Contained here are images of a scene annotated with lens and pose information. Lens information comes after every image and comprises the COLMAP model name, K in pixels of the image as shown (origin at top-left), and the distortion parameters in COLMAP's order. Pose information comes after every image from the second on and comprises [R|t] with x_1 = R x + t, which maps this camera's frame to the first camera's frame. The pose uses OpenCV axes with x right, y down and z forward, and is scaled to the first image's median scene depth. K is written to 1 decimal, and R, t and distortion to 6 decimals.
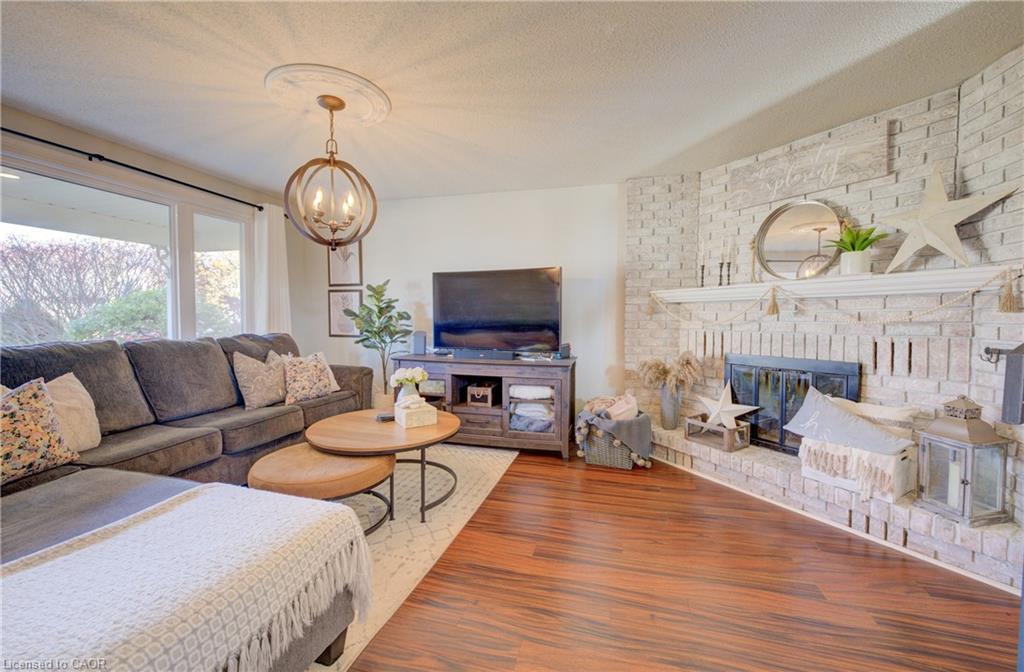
lens RADIAL K [[421.2, 0, 511.9], [0, 421.2, 315.7], [0, 0, 1]] dist [-0.000654, 0.000116]
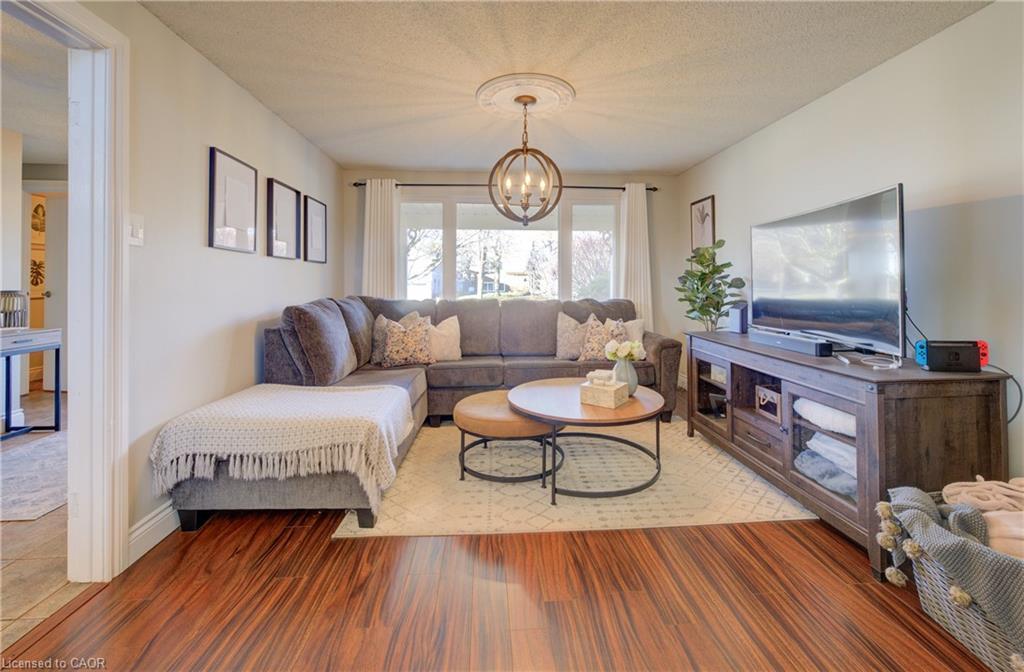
lens RADIAL K [[426.1, 0, 514.8], [0, 426.1, 267.8], [0, 0, 1]] dist [-0.009288, 0.000474]
pose [[0.312691, -0.037896, -0.949099, 0.616006], [0.000813, 0.999214, -0.039630, 0.004819], [0.949855, 0.011620, 0.312476, 0.565857]]
